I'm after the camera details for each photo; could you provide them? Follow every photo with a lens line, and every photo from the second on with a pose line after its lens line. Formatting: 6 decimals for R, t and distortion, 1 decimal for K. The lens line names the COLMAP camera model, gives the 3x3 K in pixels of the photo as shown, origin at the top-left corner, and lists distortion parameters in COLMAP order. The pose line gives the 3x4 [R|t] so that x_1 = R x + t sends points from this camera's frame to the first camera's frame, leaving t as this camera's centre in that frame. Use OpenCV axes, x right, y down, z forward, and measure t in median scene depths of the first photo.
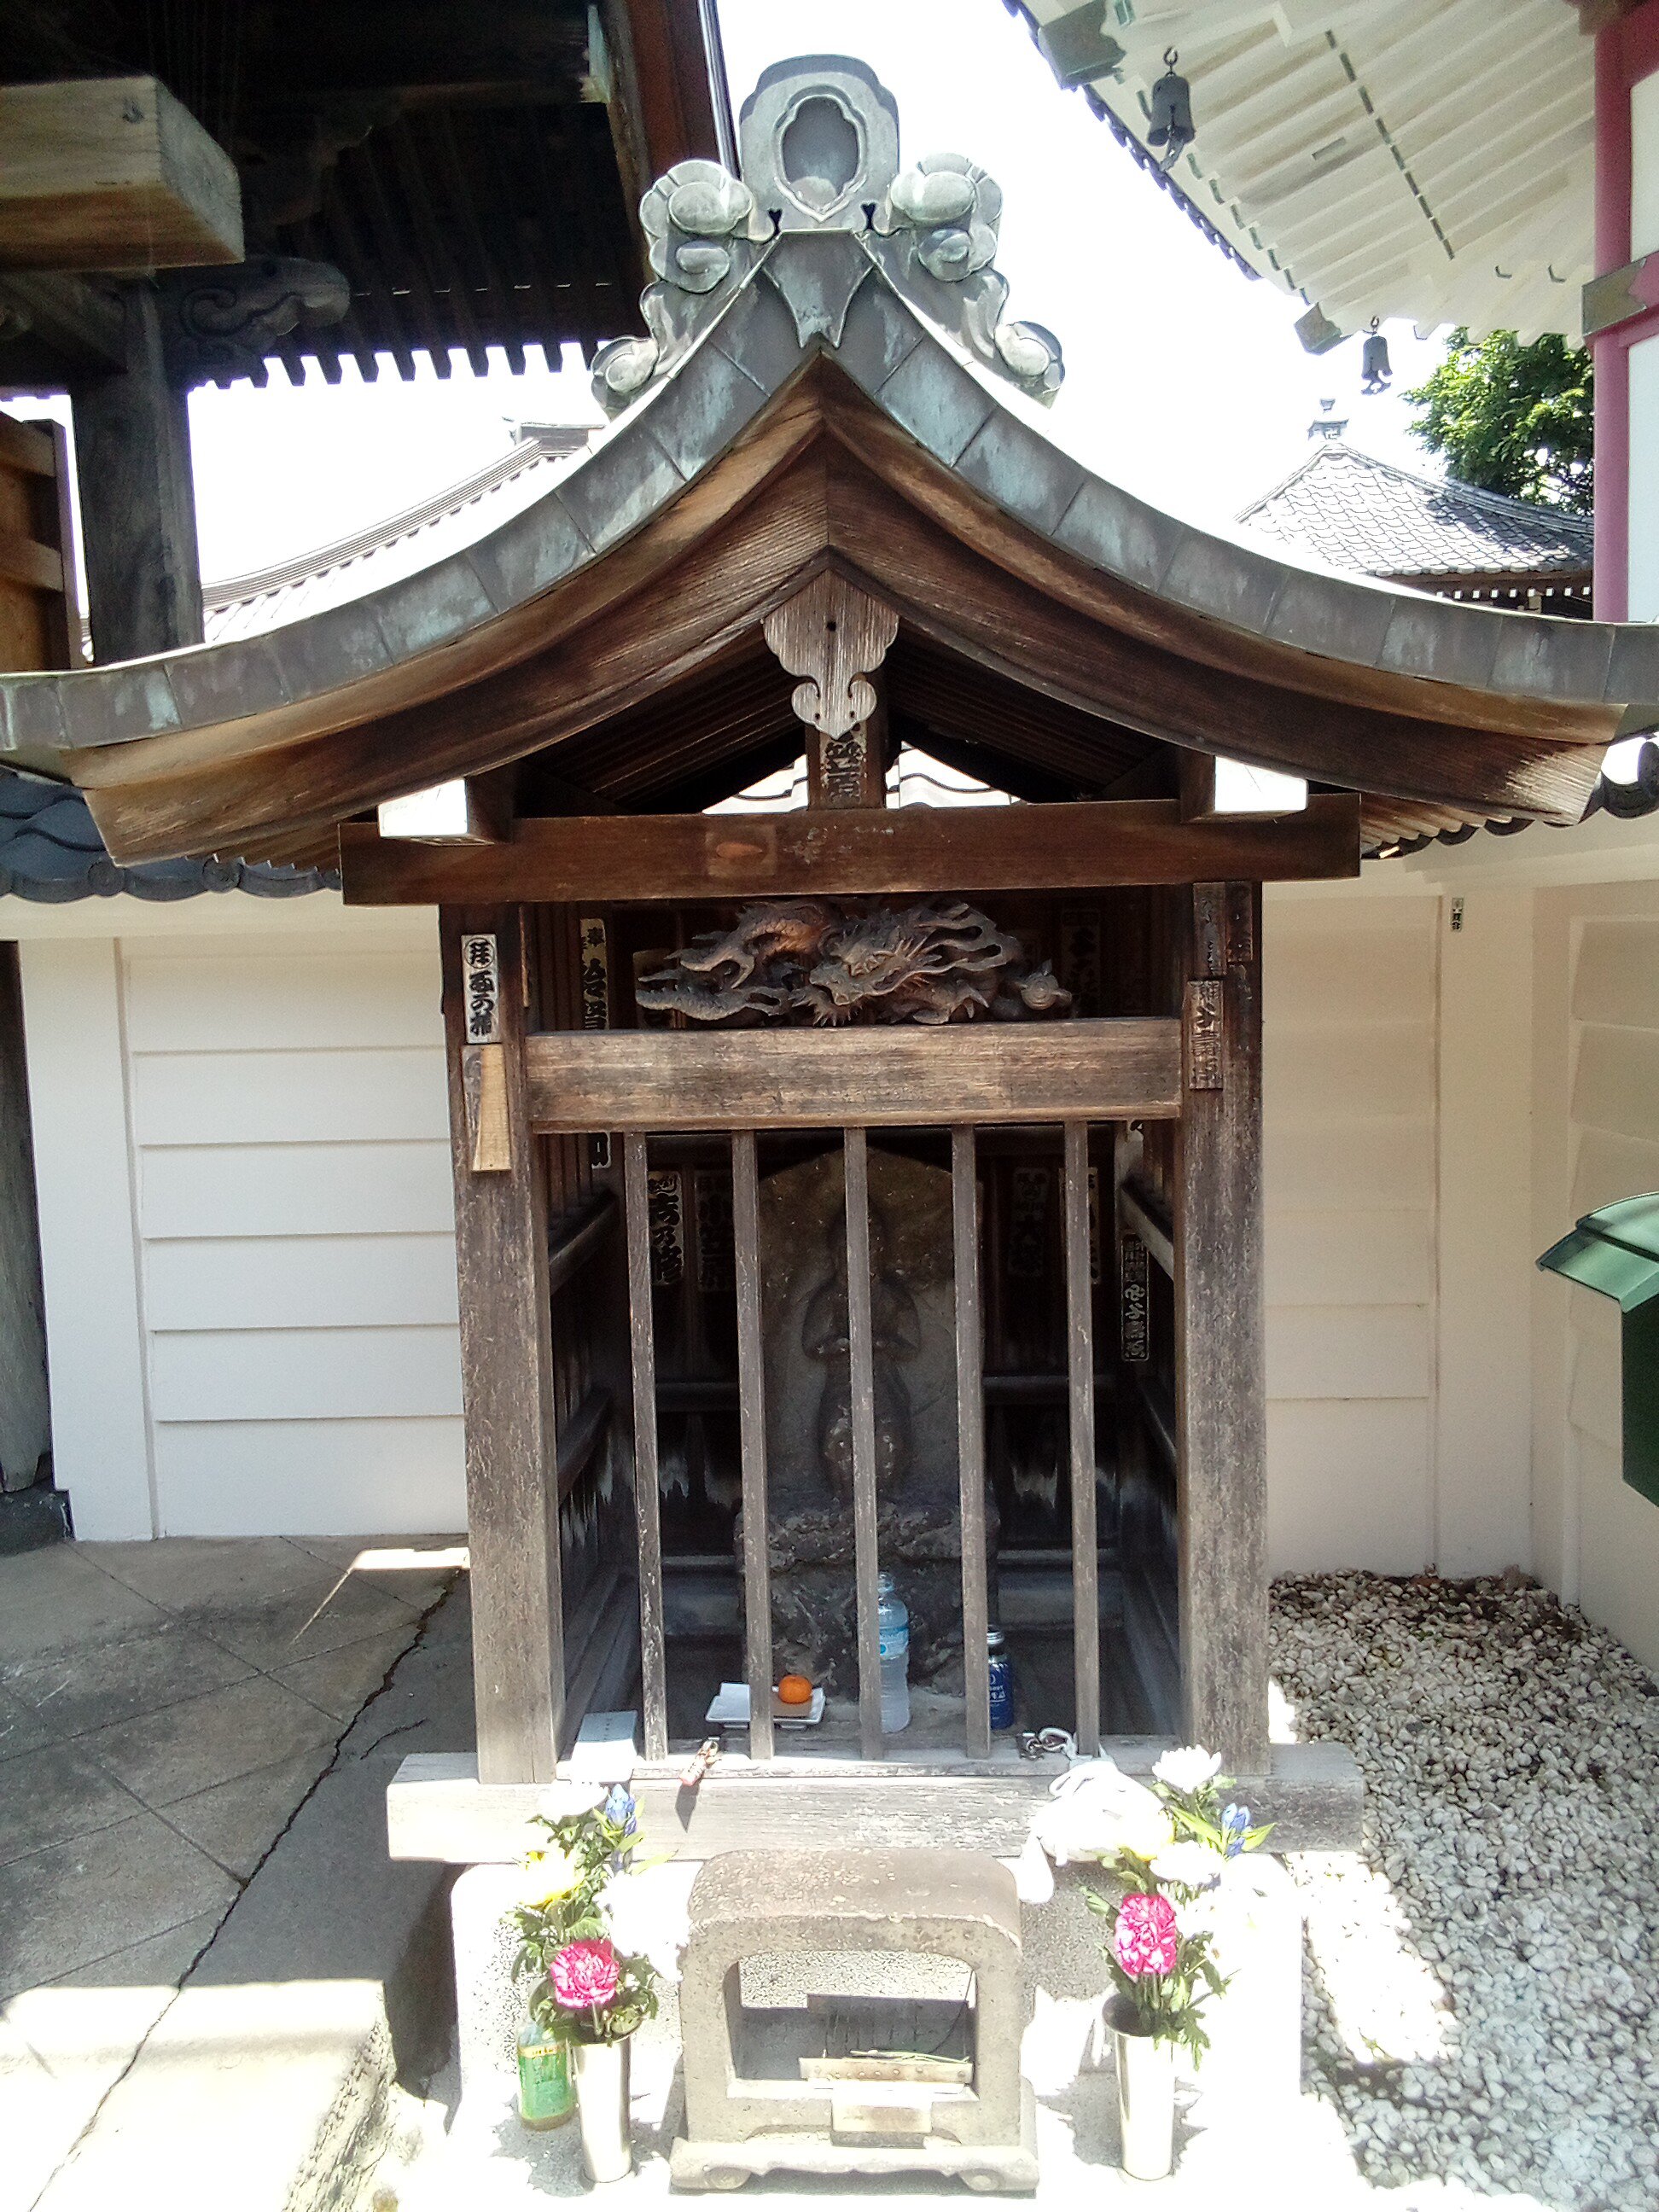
lens RADIAL K [[1840.1, 0, 829.5], [0, 1840.1, 1106.0], [0, 0, 1]] dist [0.048209, -0.078866]
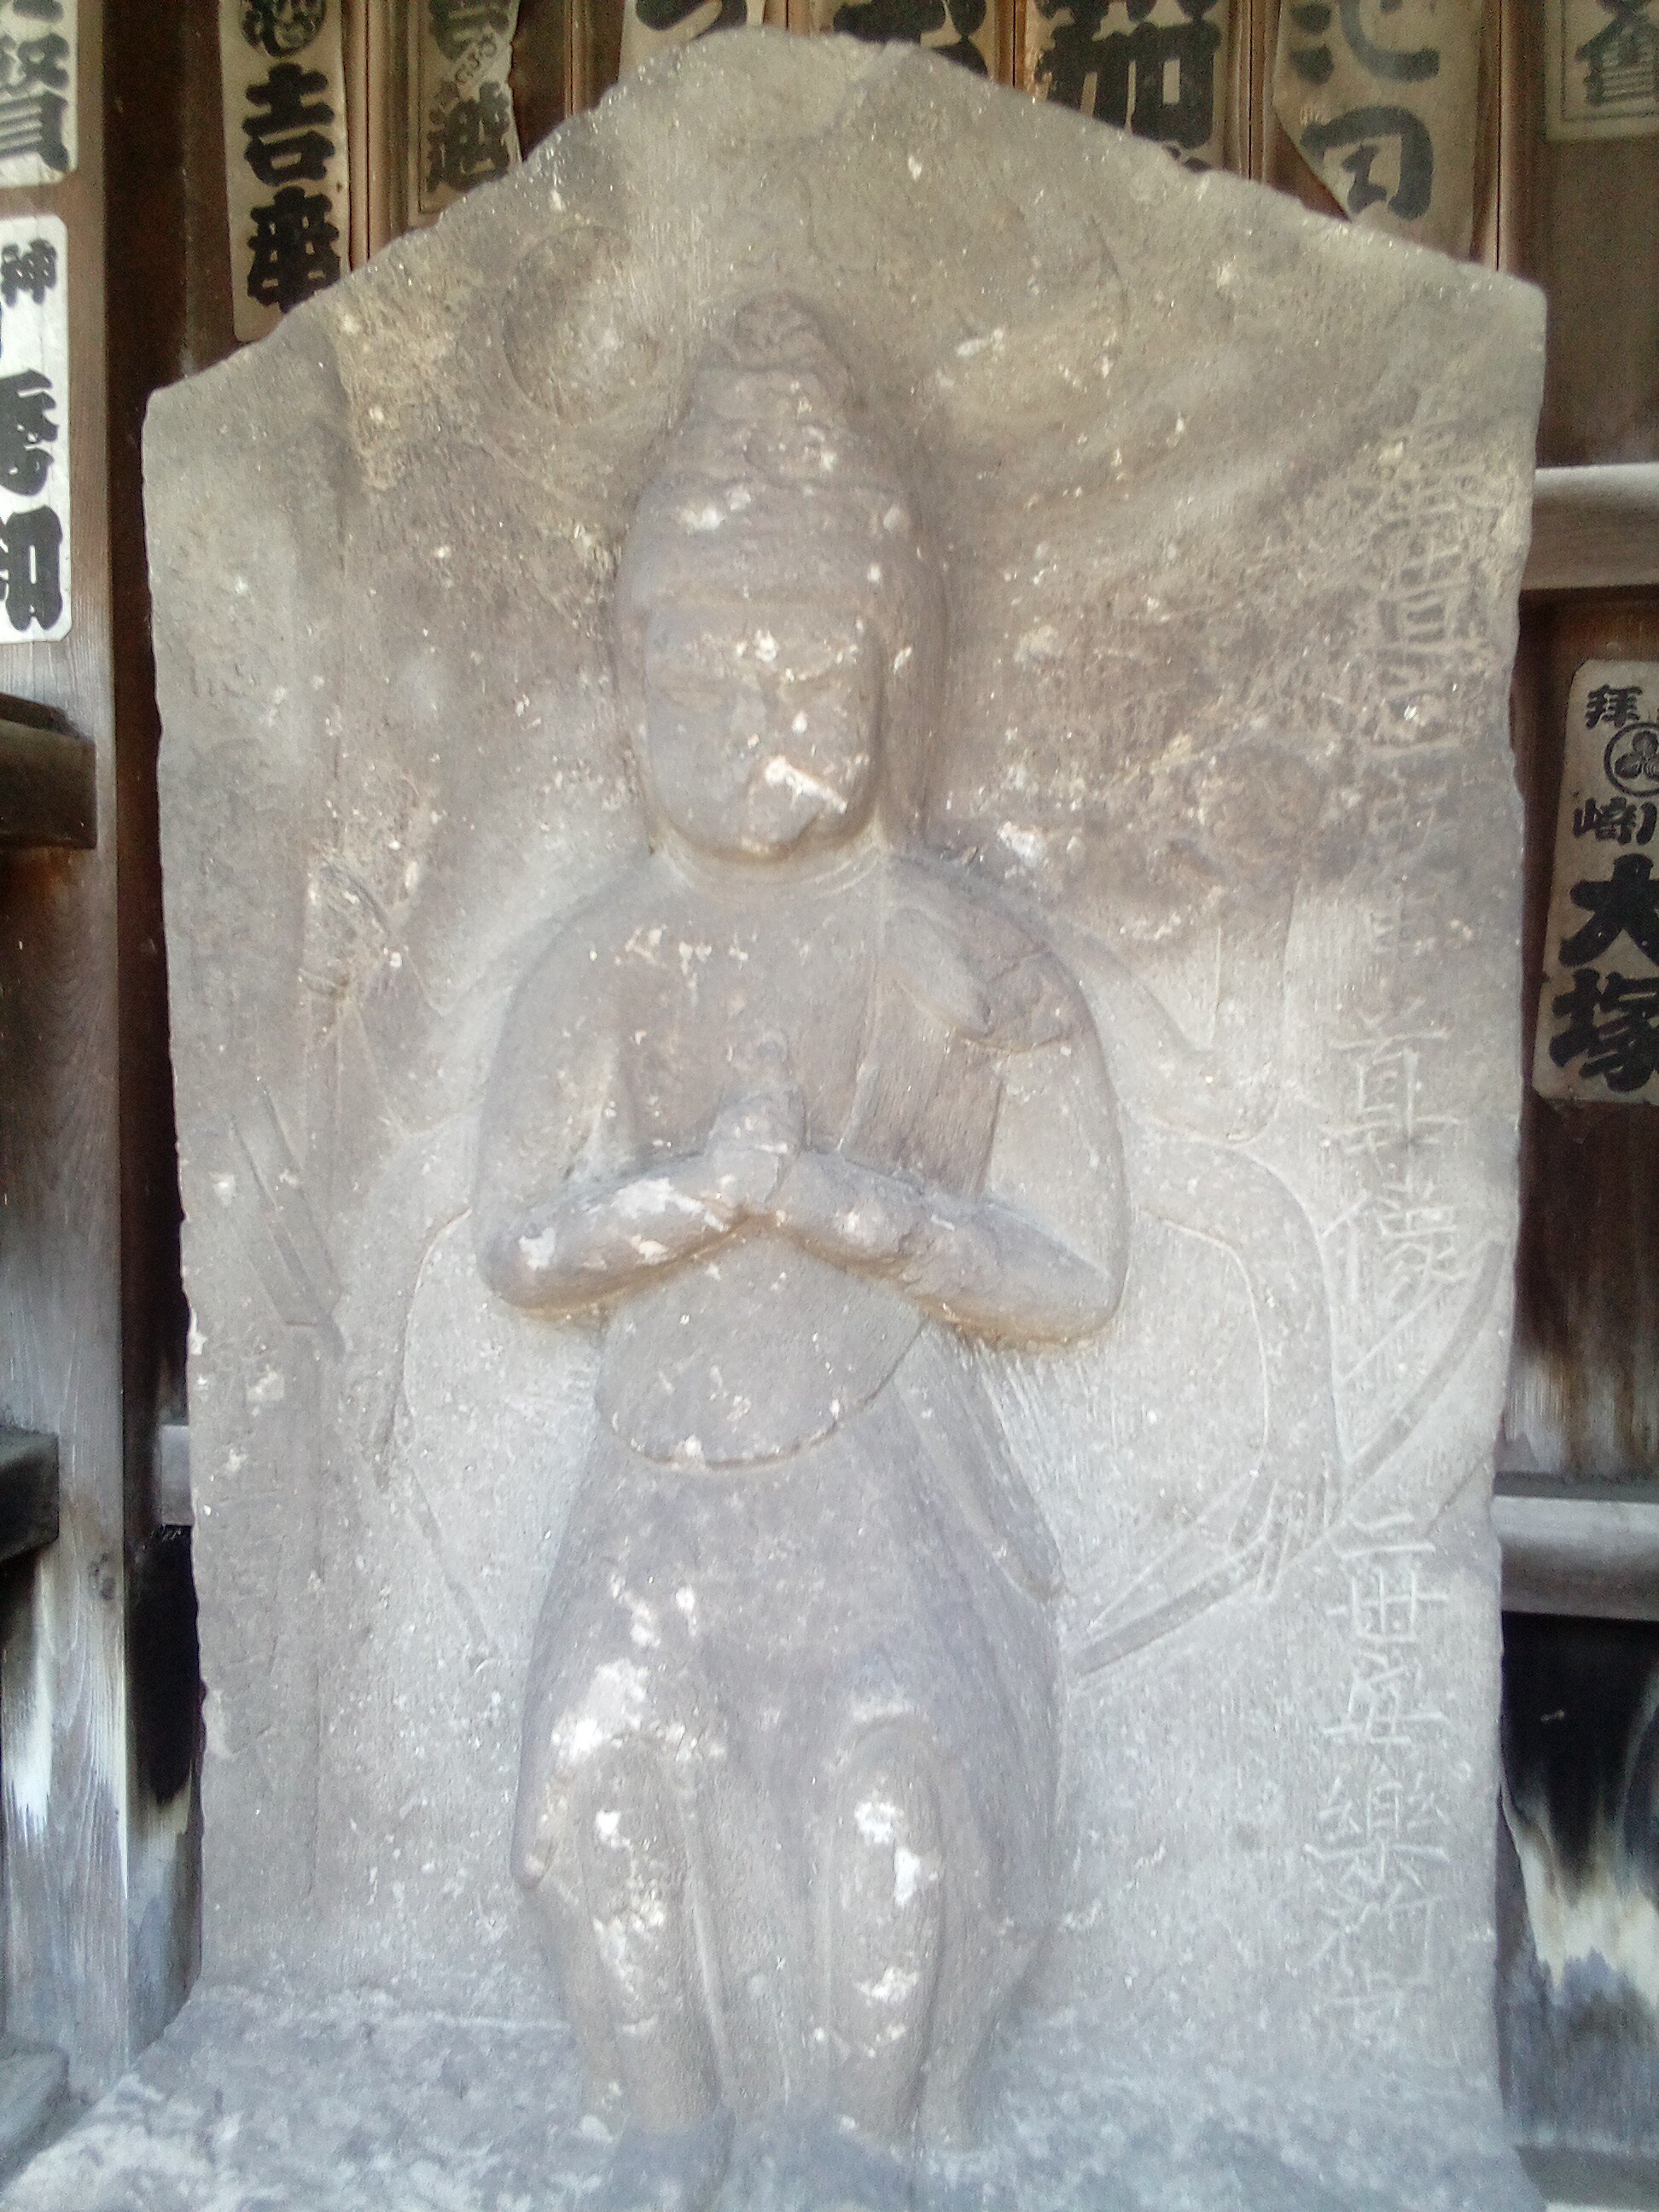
lens RADIAL K [[1840.1, 0, 829.5], [0, 1840.1, 1106.0], [0, 0, 1]] dist [0.048209, -0.078866]
pose [[0.983732, 0.036658, -0.175860, 0.052355], [-0.043369, 0.998464, -0.034473, 0.122831], [0.174326, 0.041539, 0.983811, 0.830433]]
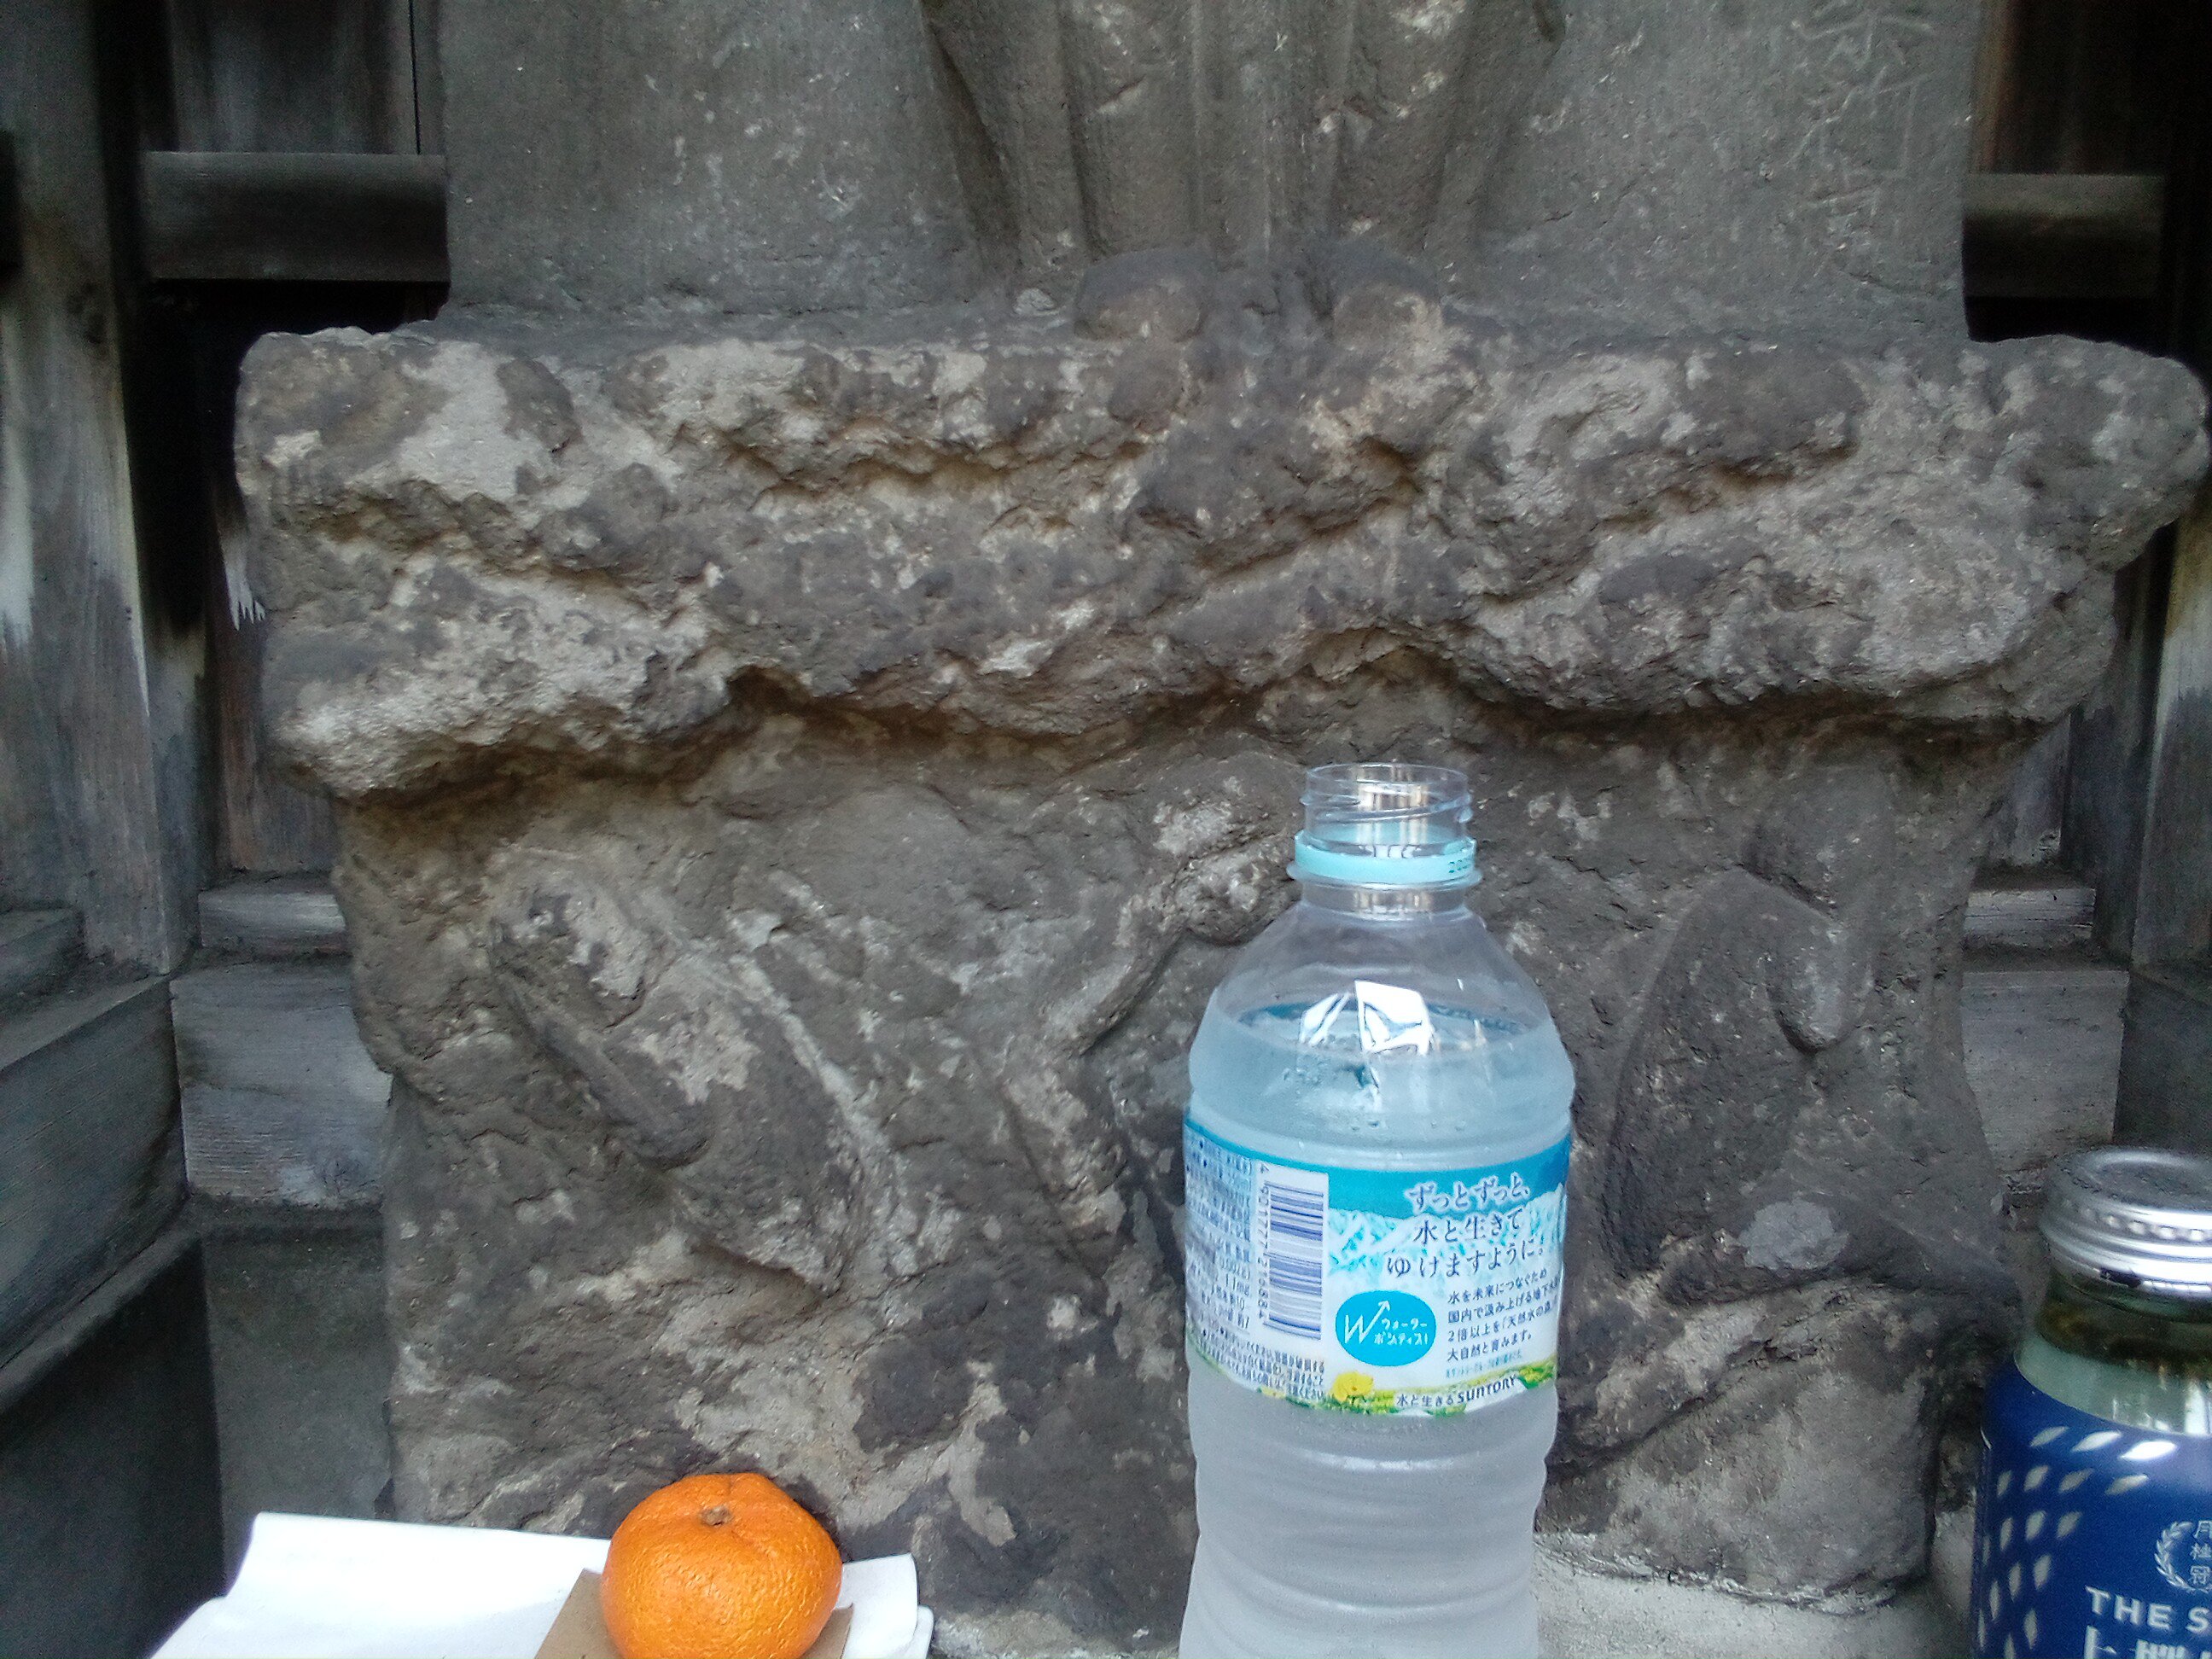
lens RADIAL K [[1840.1, 0, 1106.0], [0, 1840.1, 829.5], [0, 0, 1]] dist [0.048209, -0.078866]
pose [[0.996855, 0.022523, 0.075984, -0.001120], [-0.029496, 0.995328, 0.091931, 0.241575], [-0.073558, -0.093883, 0.992862, 0.853922]]
